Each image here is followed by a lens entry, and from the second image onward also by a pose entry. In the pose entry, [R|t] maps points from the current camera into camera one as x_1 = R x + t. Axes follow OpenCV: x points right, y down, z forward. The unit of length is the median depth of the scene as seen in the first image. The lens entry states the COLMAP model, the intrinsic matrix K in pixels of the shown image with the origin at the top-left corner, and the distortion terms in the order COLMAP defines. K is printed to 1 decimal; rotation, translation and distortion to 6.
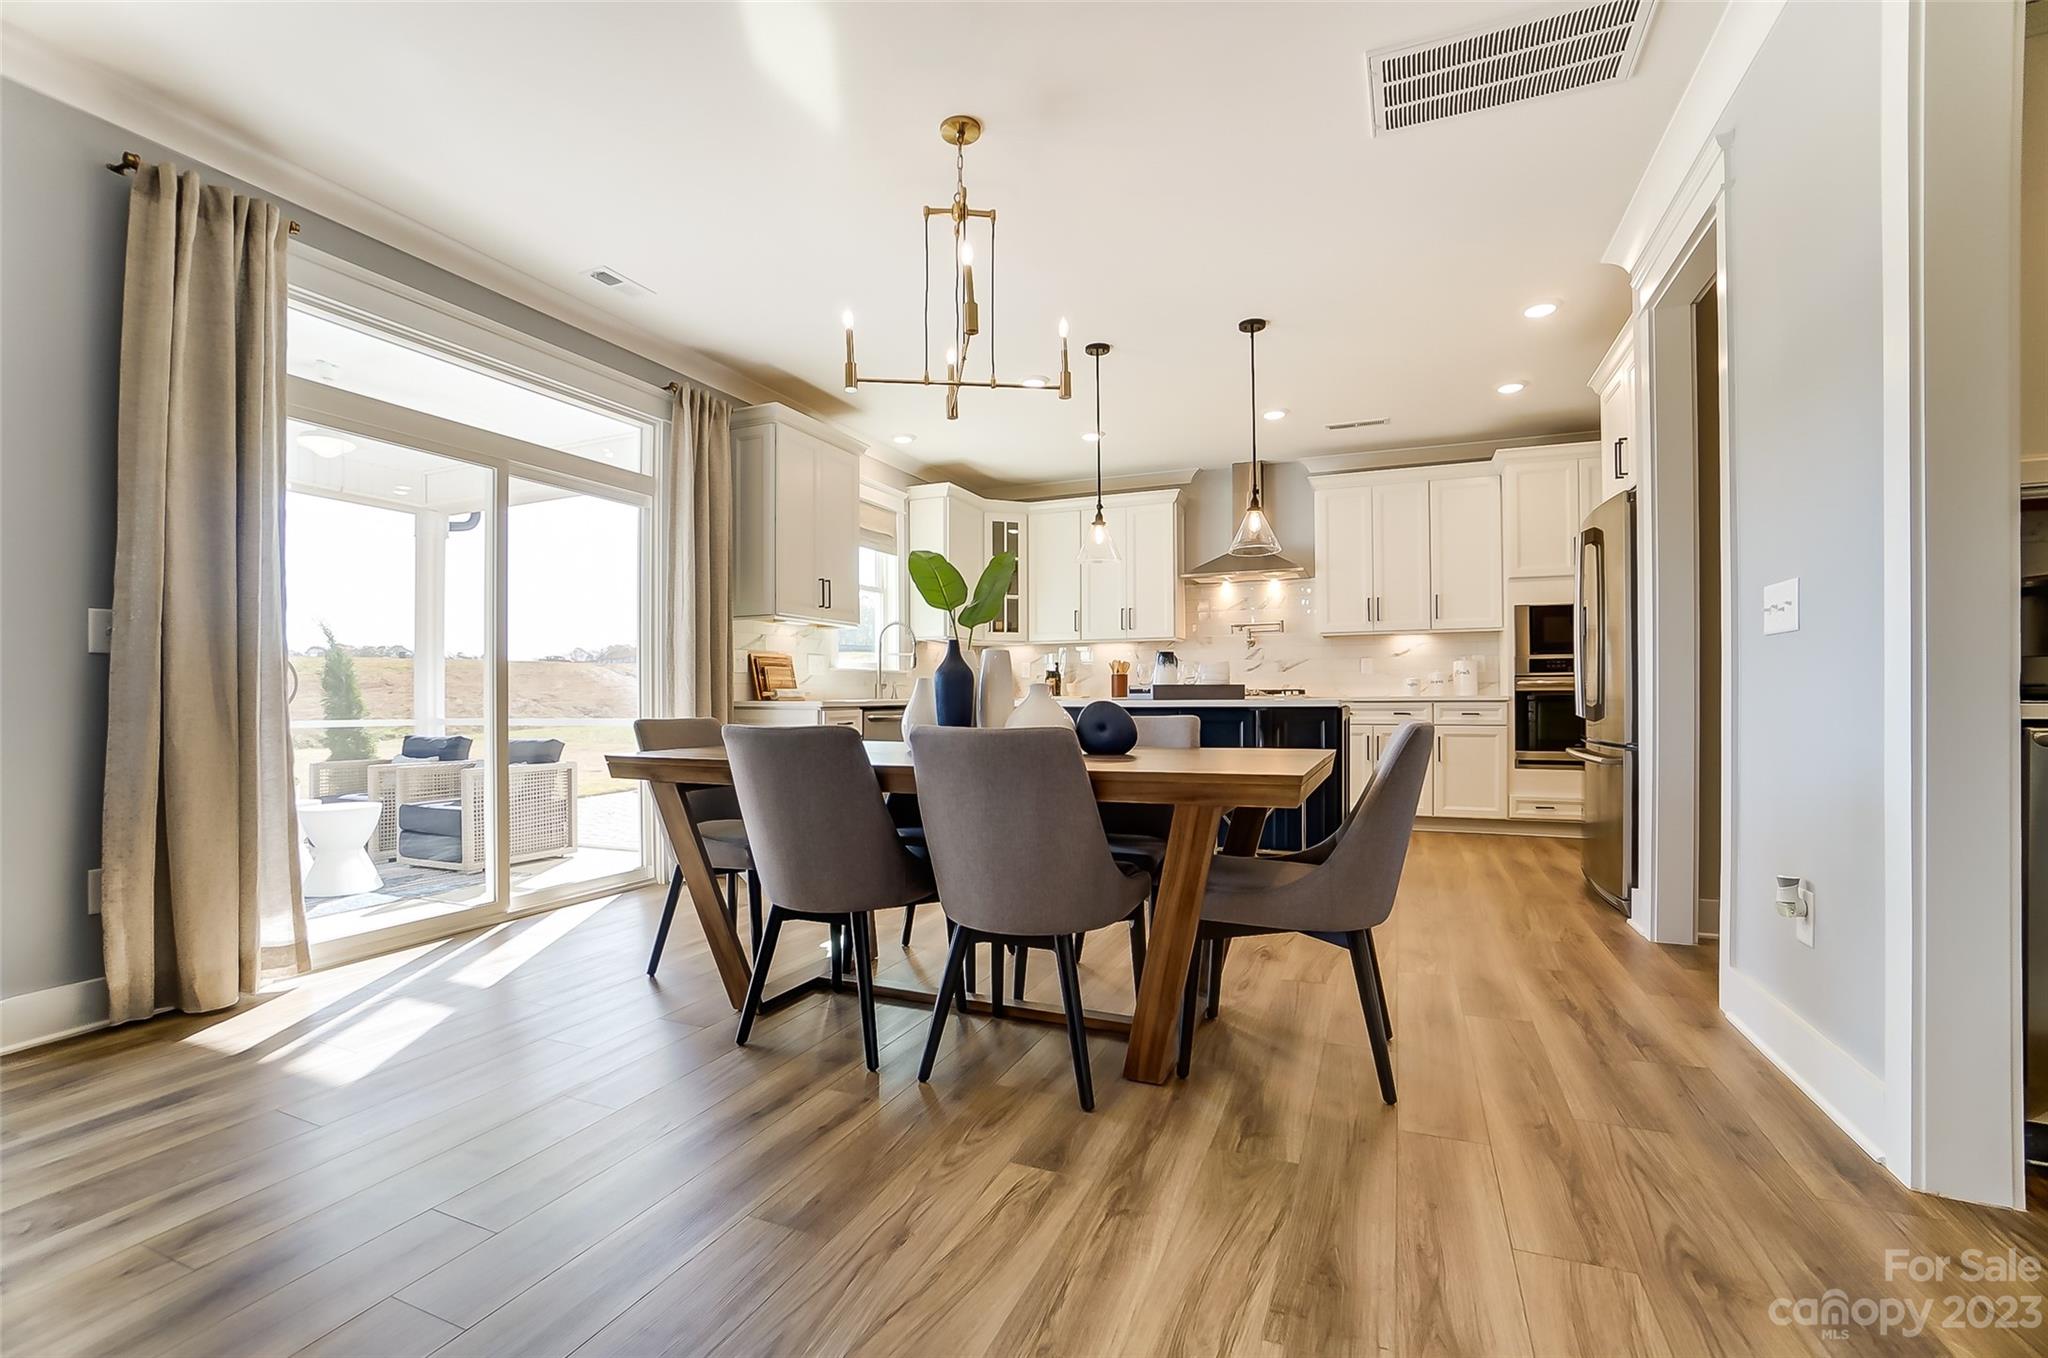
lens RADIAL K [[899.3, 0, 1004.4], [0, 899.3, 696.9], [0, 0, 1]] dist [-0.046971, 0.000238]
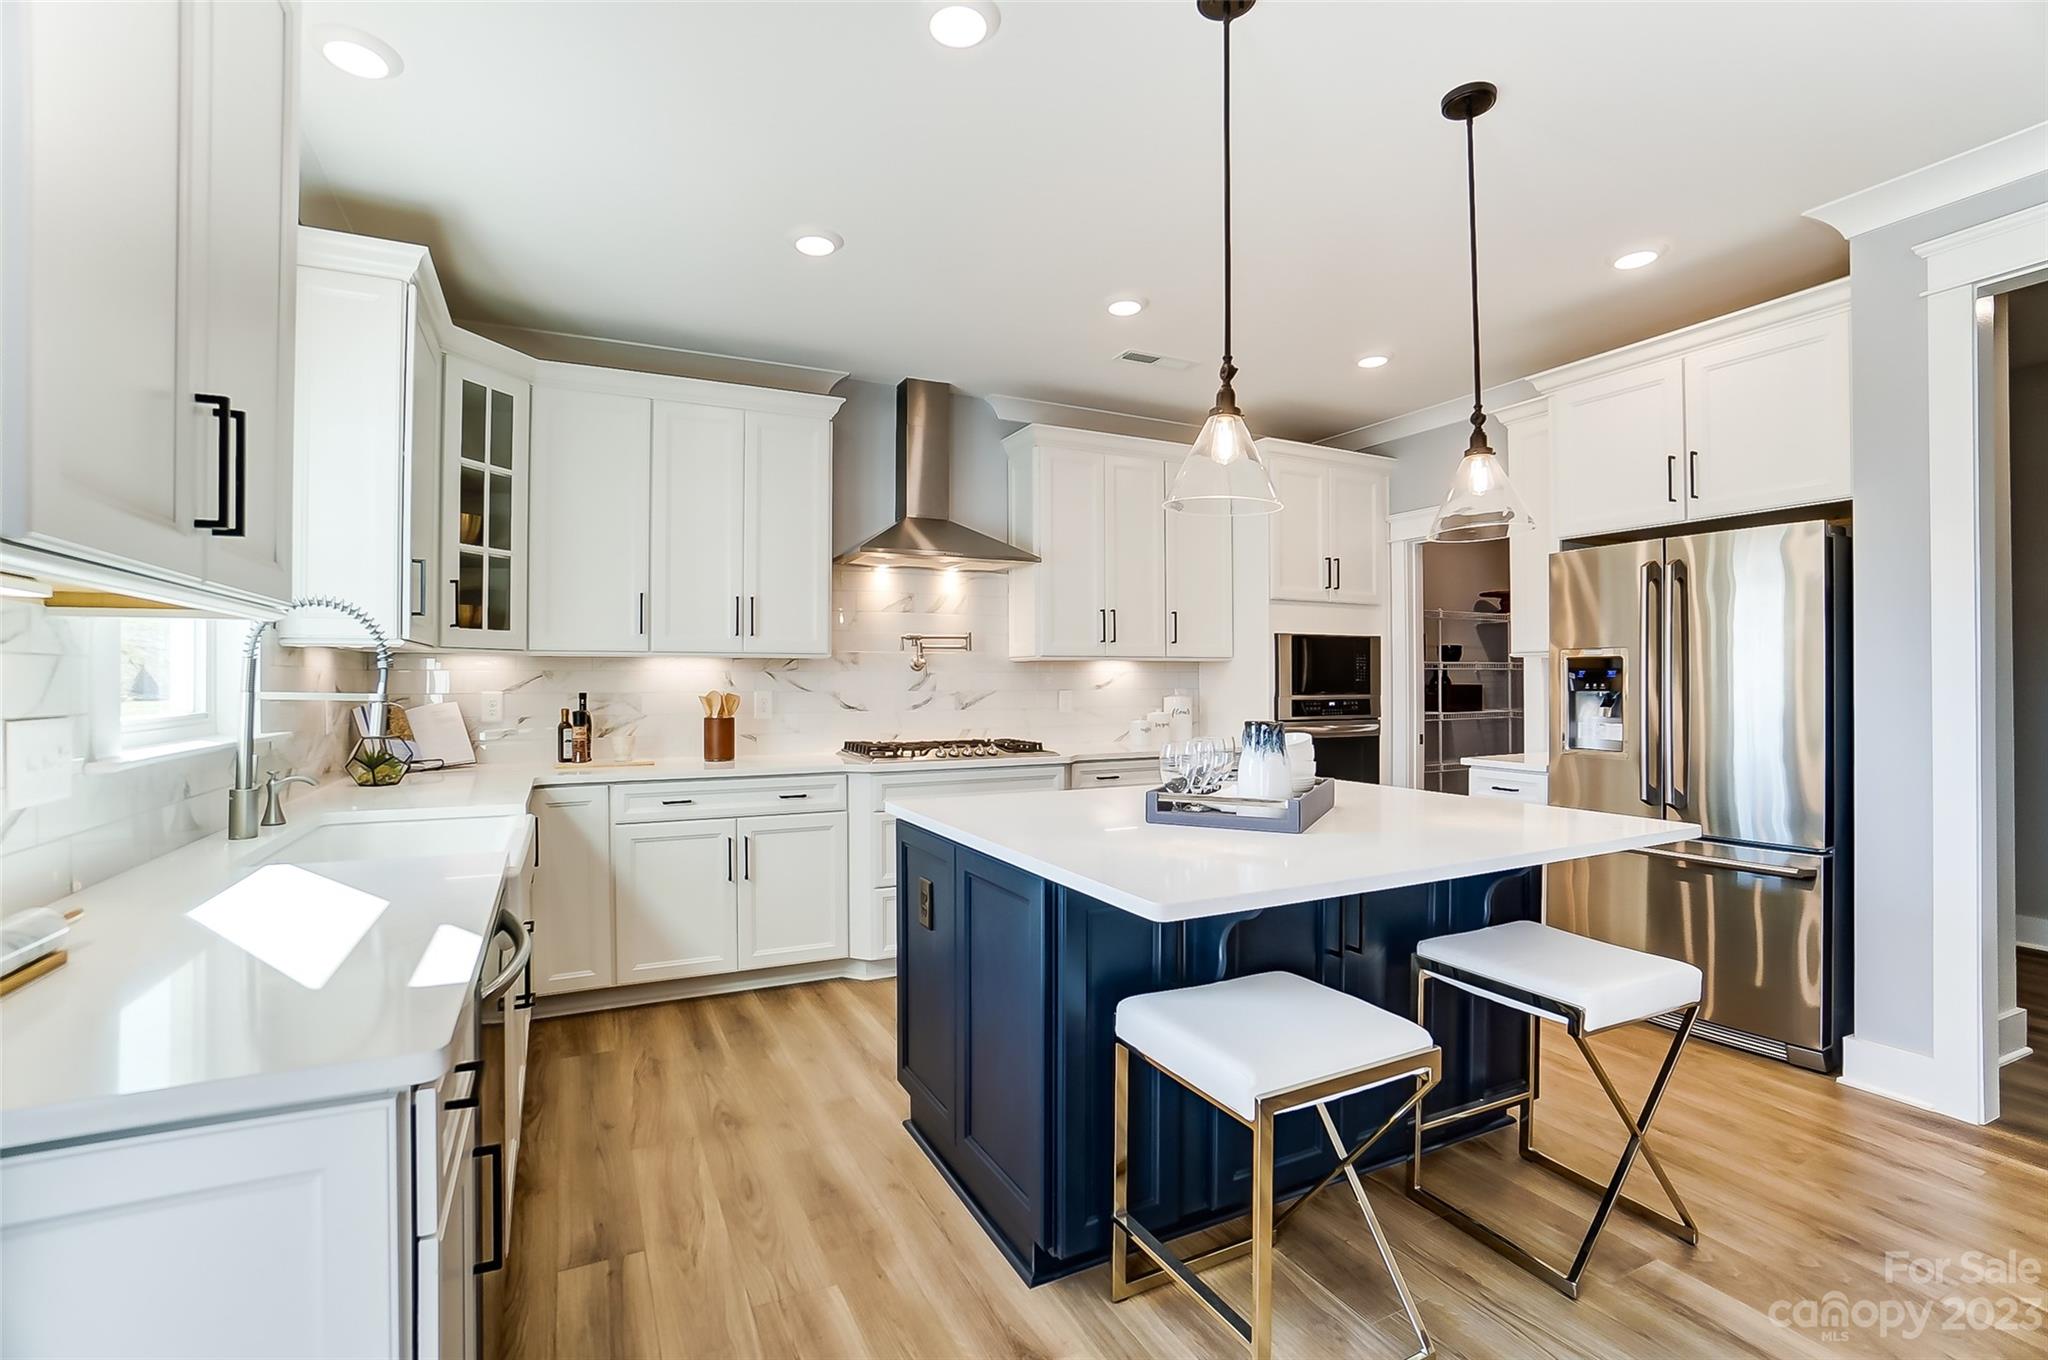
lens RADIAL K [[902.2, 0, 1000.4], [0, 902.2, 676.5], [0, 0, 1]] dist [-0.067642, 0.026220]
pose [[0.656802, 0.007473, 0.754026, -0.211467], [-0.000081, 0.999952, -0.009840, -0.055753], [-0.754063, 0.006402, 0.656771, 0.653108]]
